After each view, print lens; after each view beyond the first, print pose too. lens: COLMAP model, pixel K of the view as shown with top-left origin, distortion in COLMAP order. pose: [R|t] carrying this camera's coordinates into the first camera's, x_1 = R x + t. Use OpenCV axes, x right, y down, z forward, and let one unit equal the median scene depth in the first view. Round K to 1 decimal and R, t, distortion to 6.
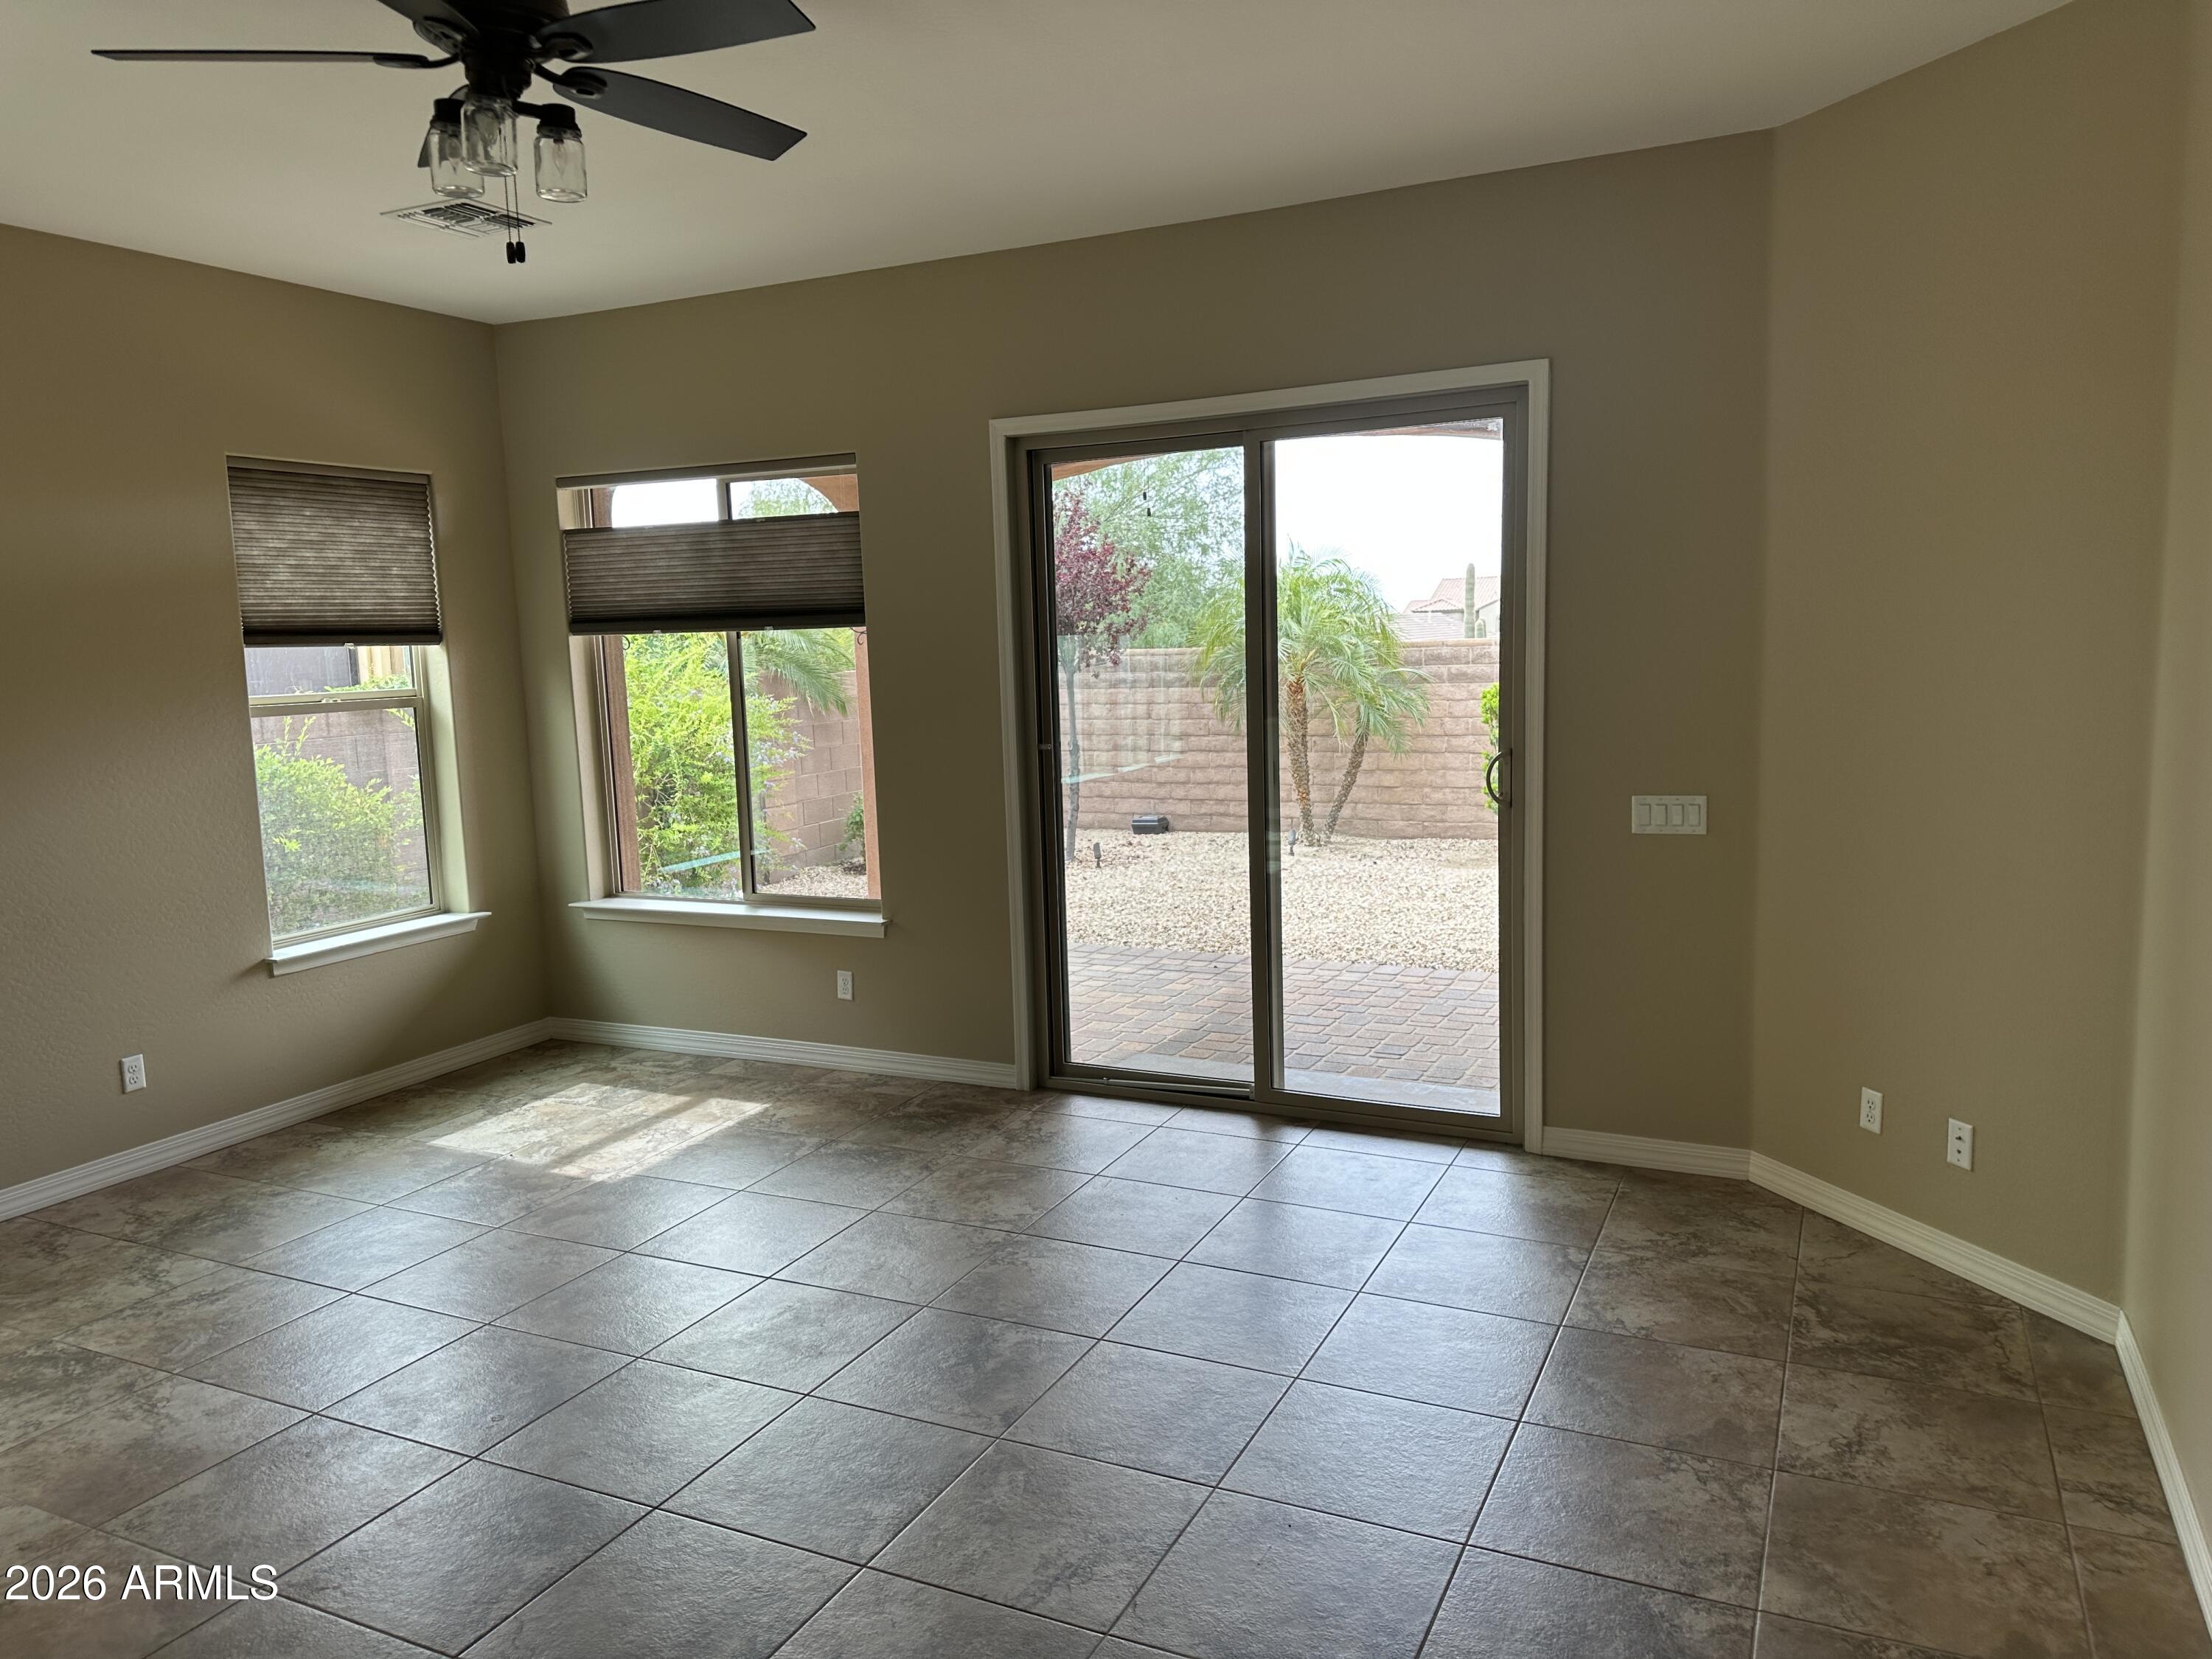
lens RADIAL K [[1555.4, 0, 1101.6], [0, 1555.4, 824.0], [0, 0, 1]] dist [0.060034, -0.061635]
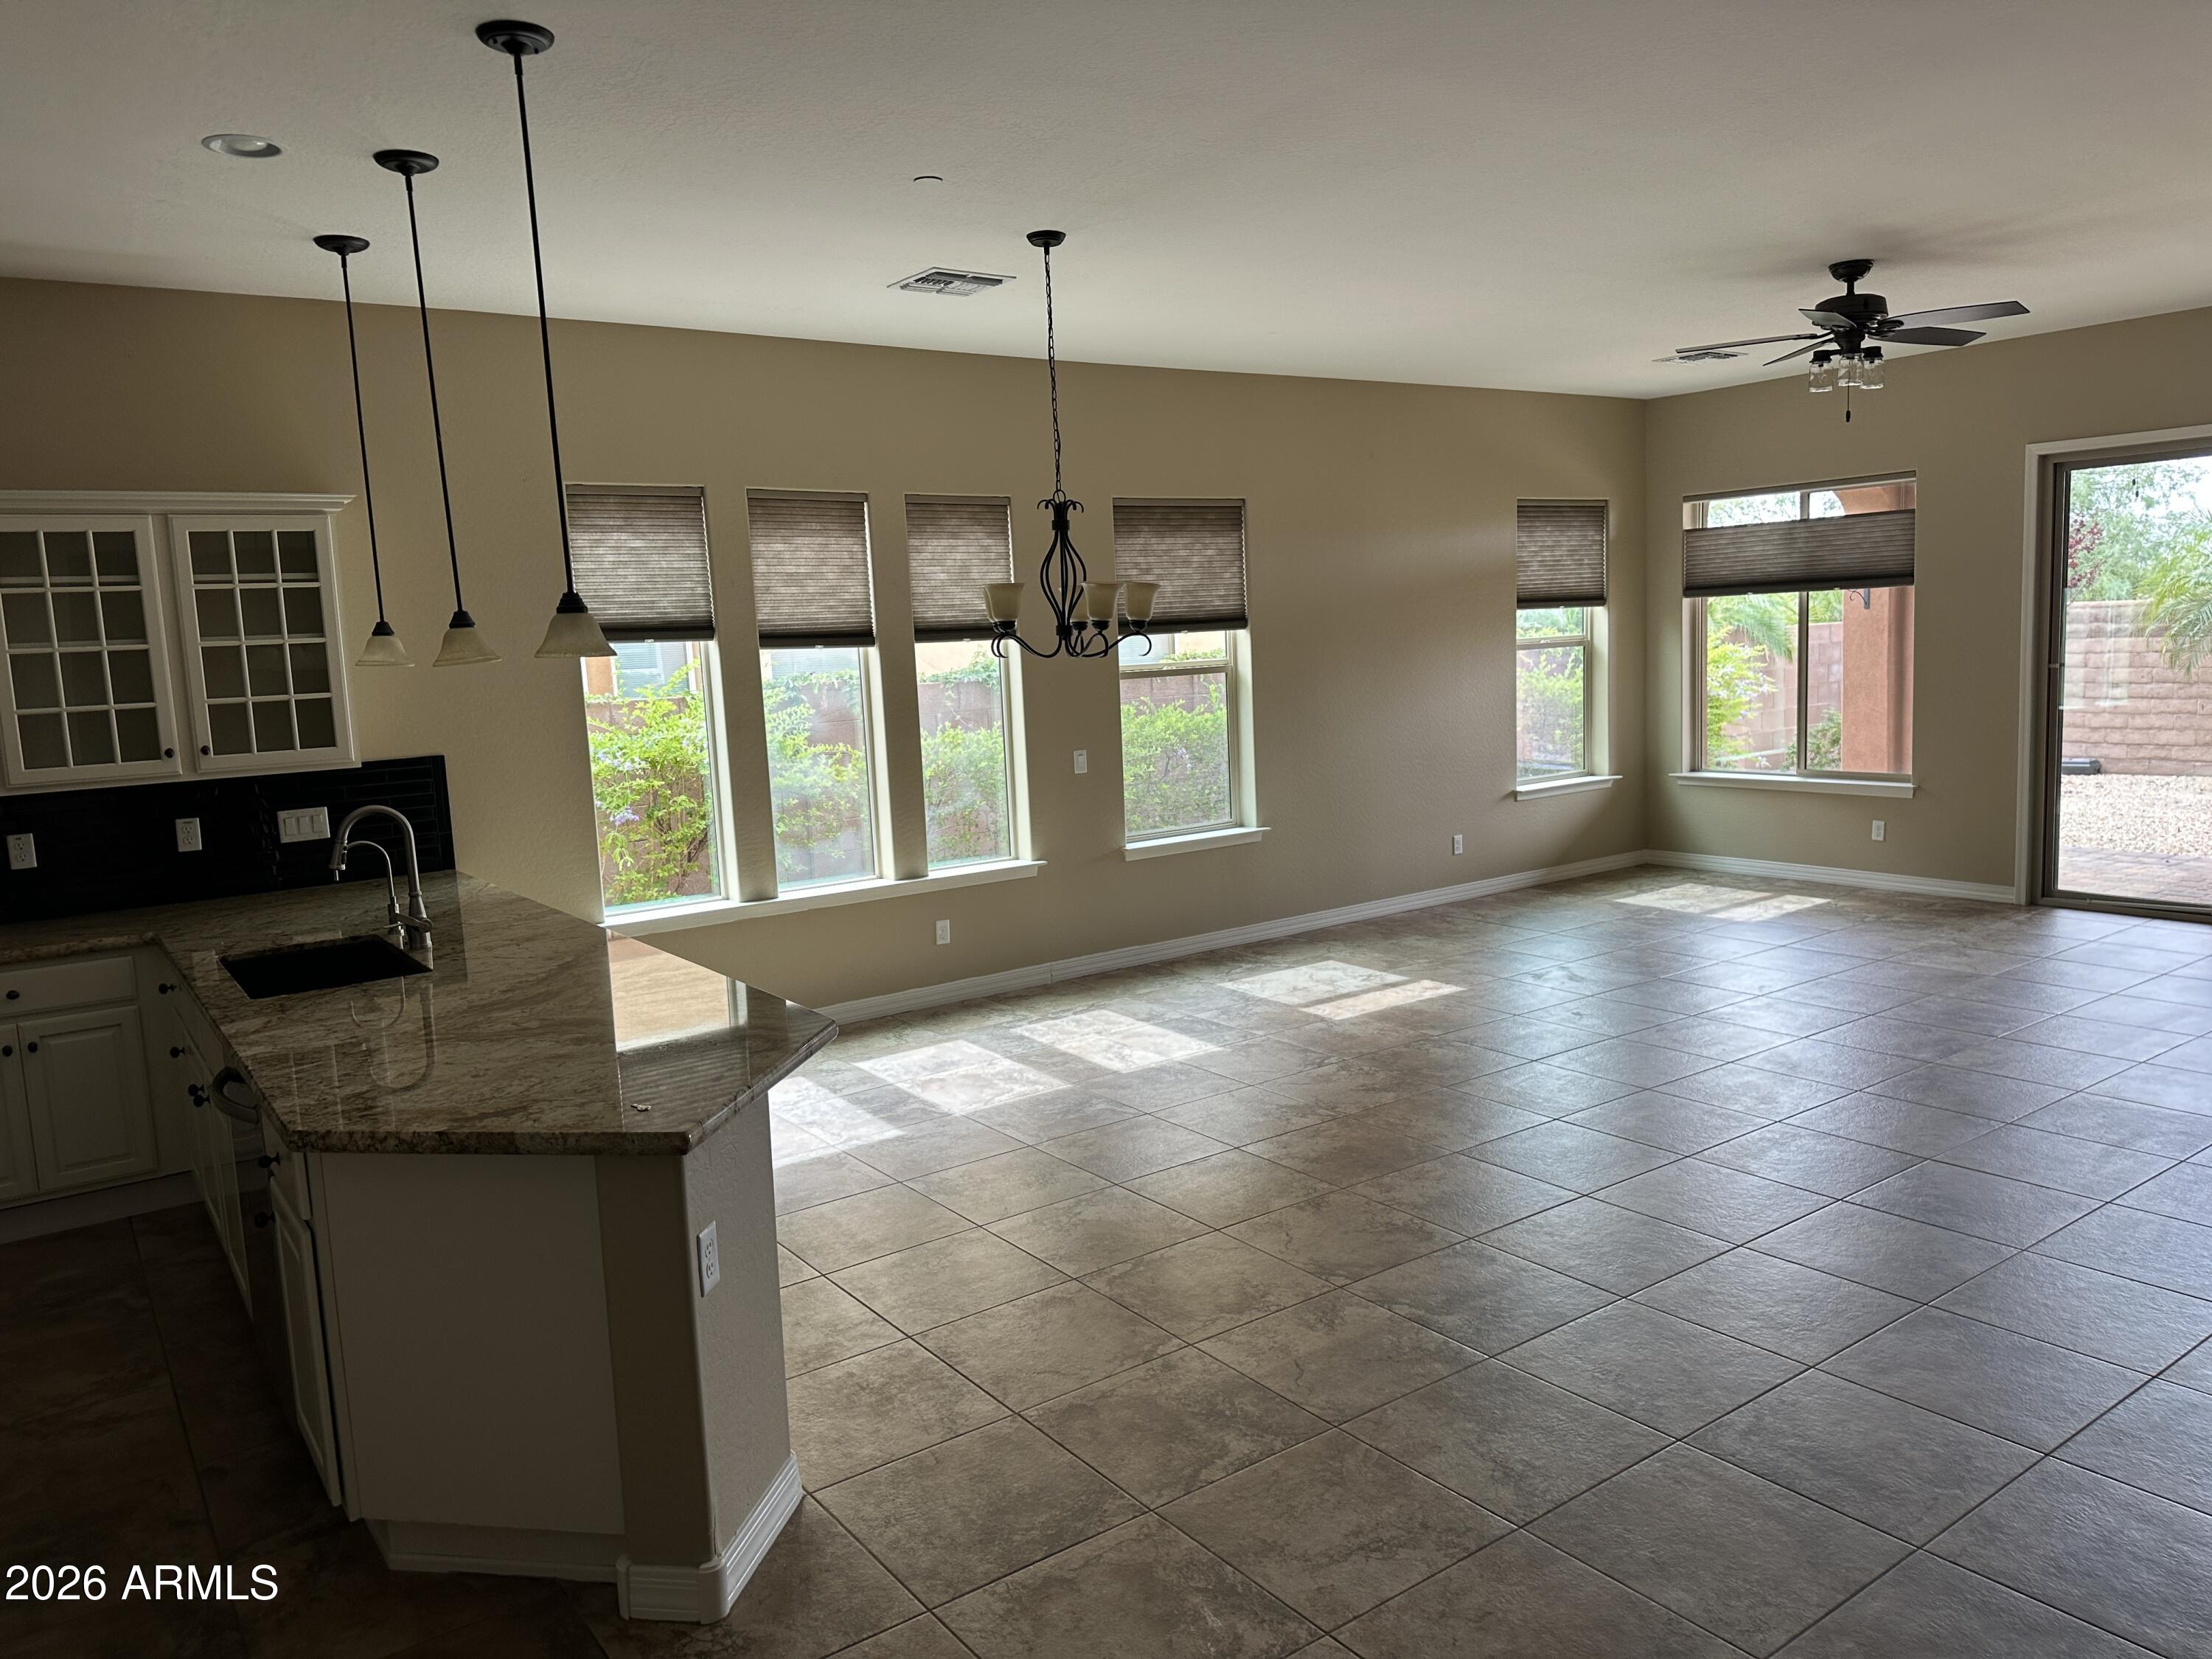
lens RADIAL K [[1555.4, 0, 1101.6], [0, 1555.4, 824.0], [0, 0, 1]] dist [0.060034, -0.061635]
pose [[0.878222, 0.046832, -0.475954, -0.099959], [-0.037988, 0.998880, 0.028190, 0.082563], [0.476742, -0.006677, 0.879018, -0.652816]]
